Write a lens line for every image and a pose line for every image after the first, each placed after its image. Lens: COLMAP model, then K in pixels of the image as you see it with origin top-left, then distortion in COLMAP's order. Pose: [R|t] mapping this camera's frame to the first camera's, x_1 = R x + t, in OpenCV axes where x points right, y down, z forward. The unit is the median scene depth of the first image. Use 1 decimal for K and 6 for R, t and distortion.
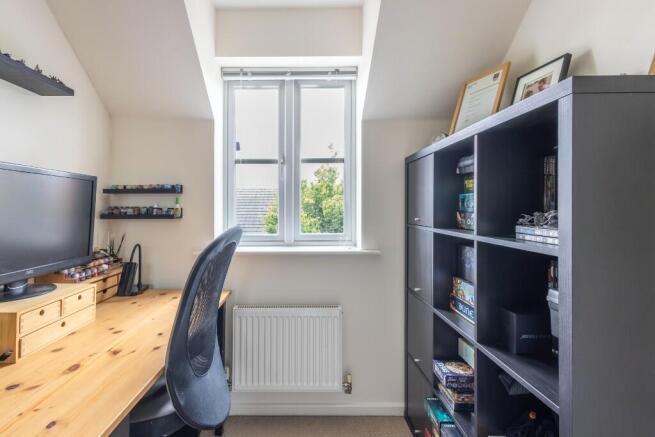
lens RADIAL K [[311.4, 0, 324.6], [0, 311.4, 206.4], [0, 0, 1]] dist [-0.000050, -0.000213]
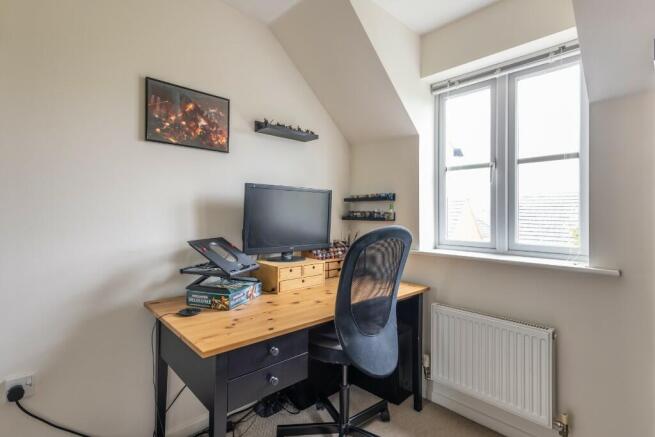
lens RADIAL K [[315.1, 0, 327.5], [0, 315.1, 218.5], [0, 0, 1]] dist [0.000557, -0.000322]
pose [[0.691241, 0.020528, -0.722332, 0.256576], [-0.007787, 0.999750, 0.020960, 0.004747], [0.722582, -0.008864, 0.691228, -0.037328]]
